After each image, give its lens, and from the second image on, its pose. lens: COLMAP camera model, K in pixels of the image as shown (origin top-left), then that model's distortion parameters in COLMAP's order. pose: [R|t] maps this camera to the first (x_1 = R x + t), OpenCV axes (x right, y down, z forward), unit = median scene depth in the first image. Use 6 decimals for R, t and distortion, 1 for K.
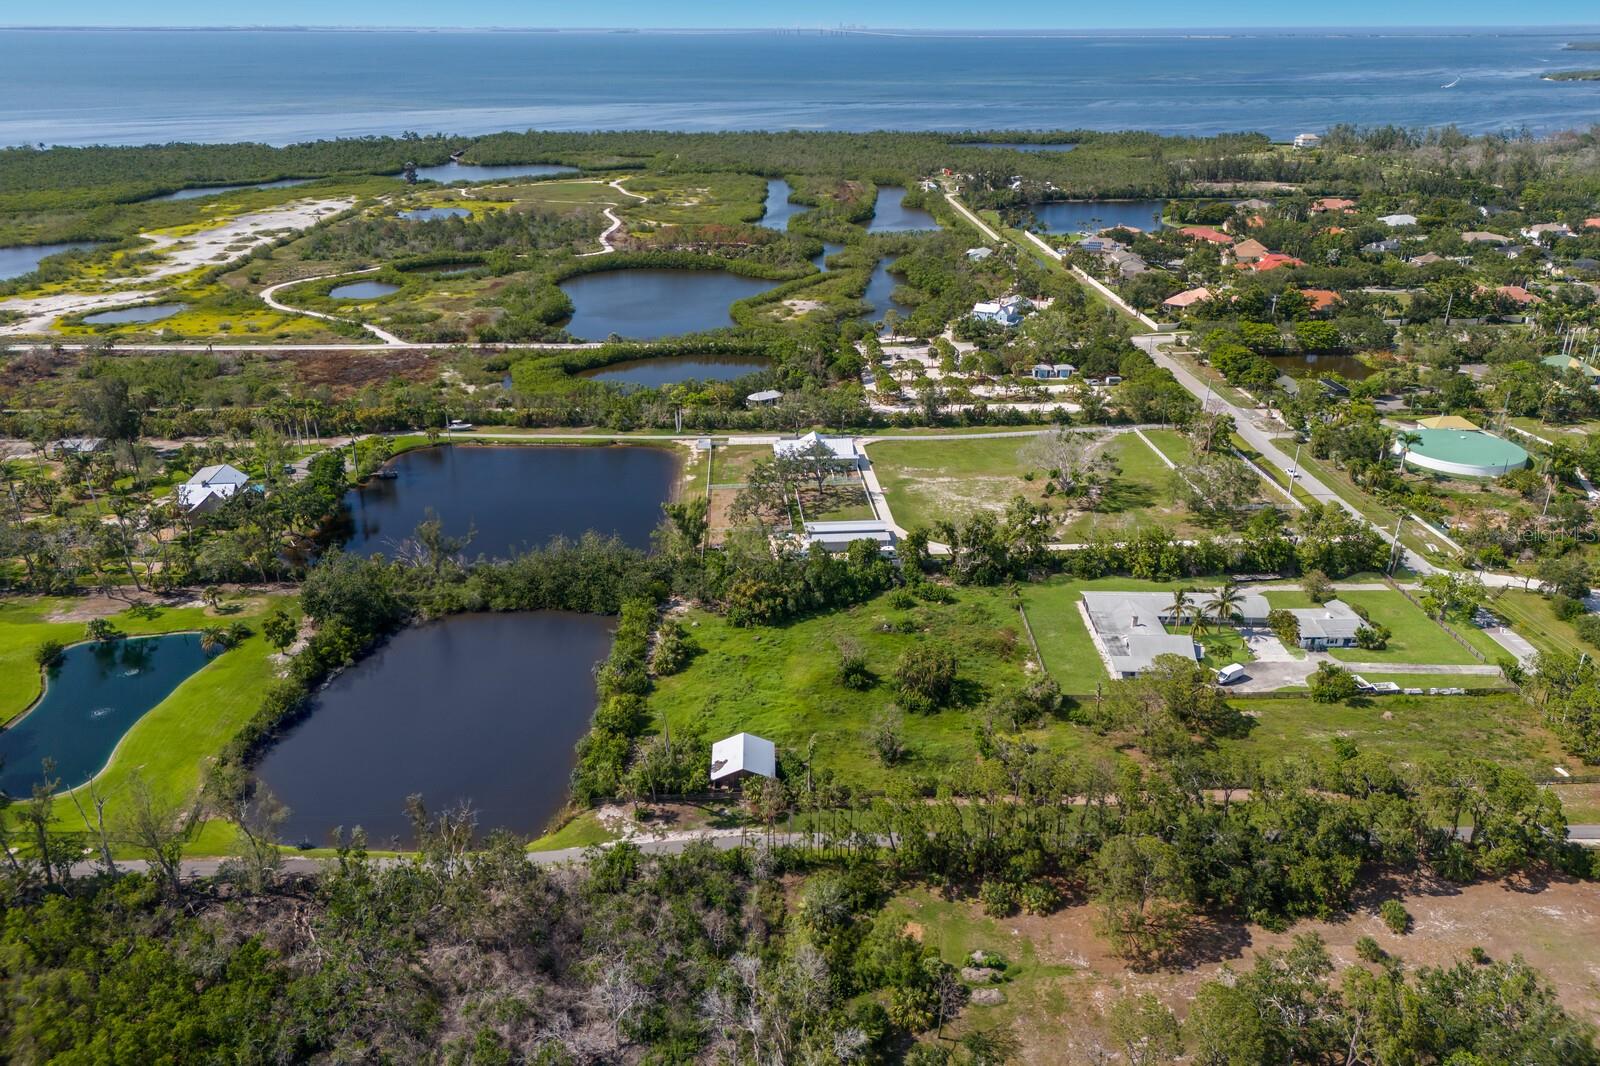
lens RADIAL K [[1168.9, 0, 798.3], [0, 1168.9, 530.2], [0, 0, 1]] dist [0.090390, -0.084490]
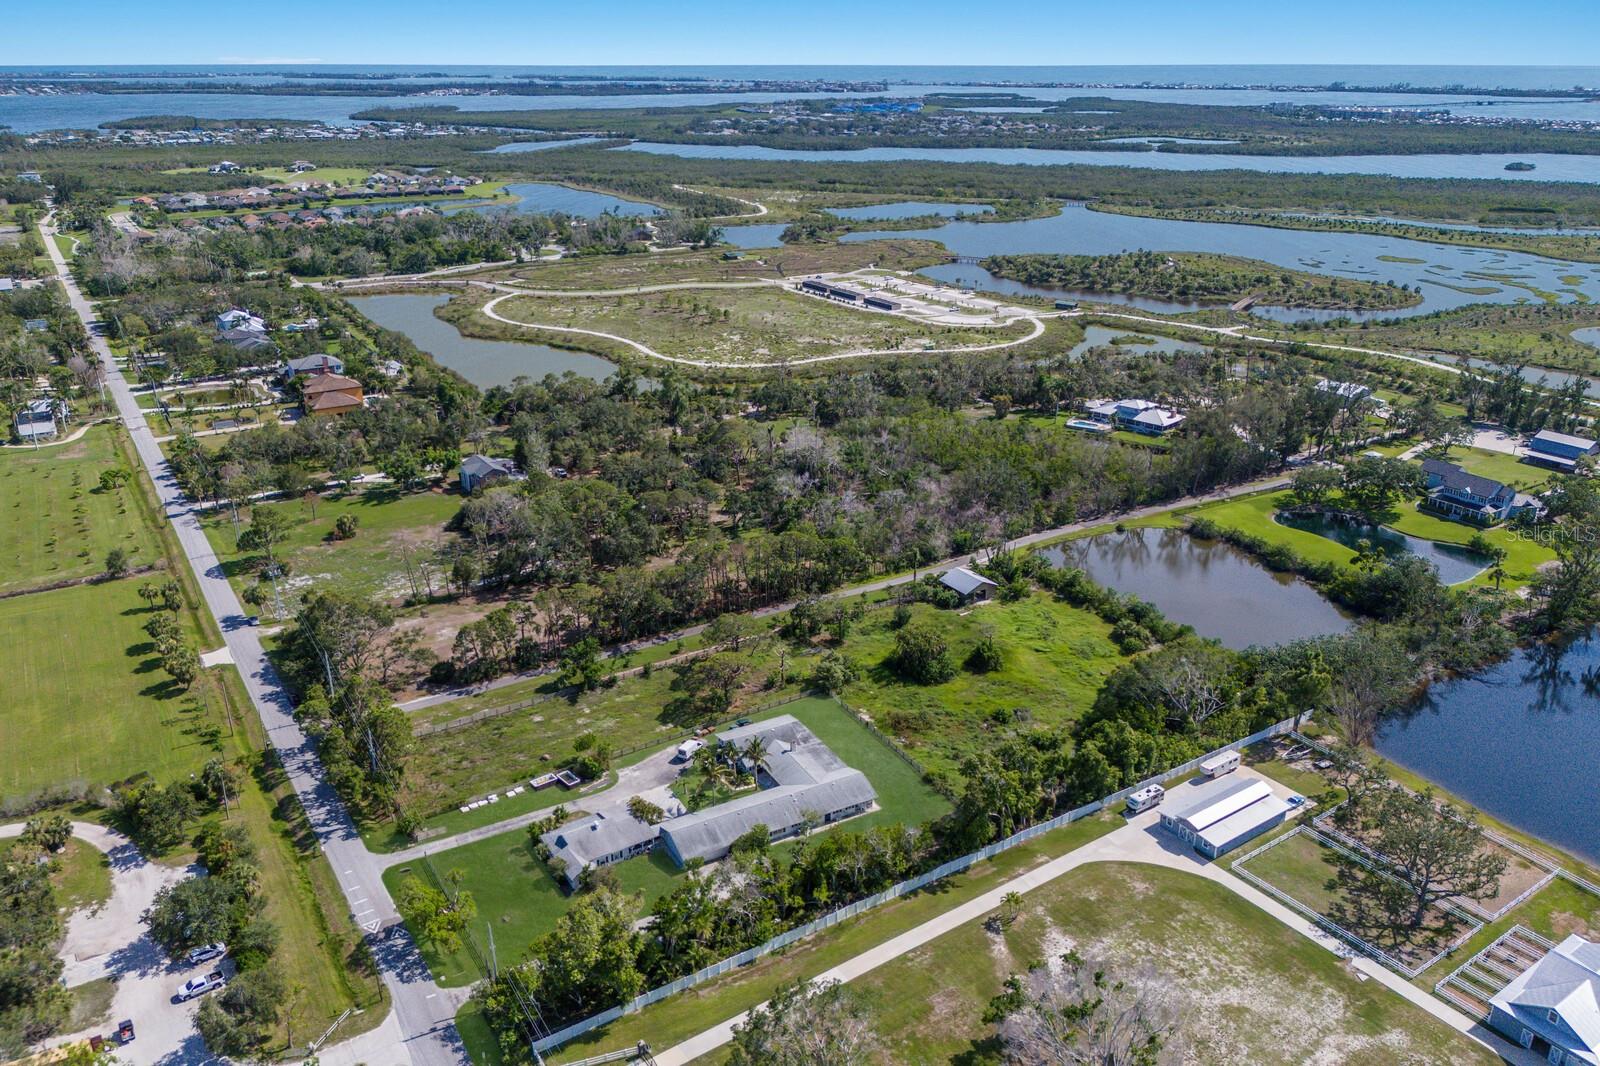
lens RADIAL K [[1199.9, 0, 796.1], [0, 1199.9, 536.3], [0, 0, 1]] dist [0.059899, -0.084088]
pose [[-0.865995, 0.183118, -0.465319, 0.443104], [-0.197178, 0.730095, 0.654279, -0.420824], [0.459537, 0.658353, -0.596152, 0.932714]]
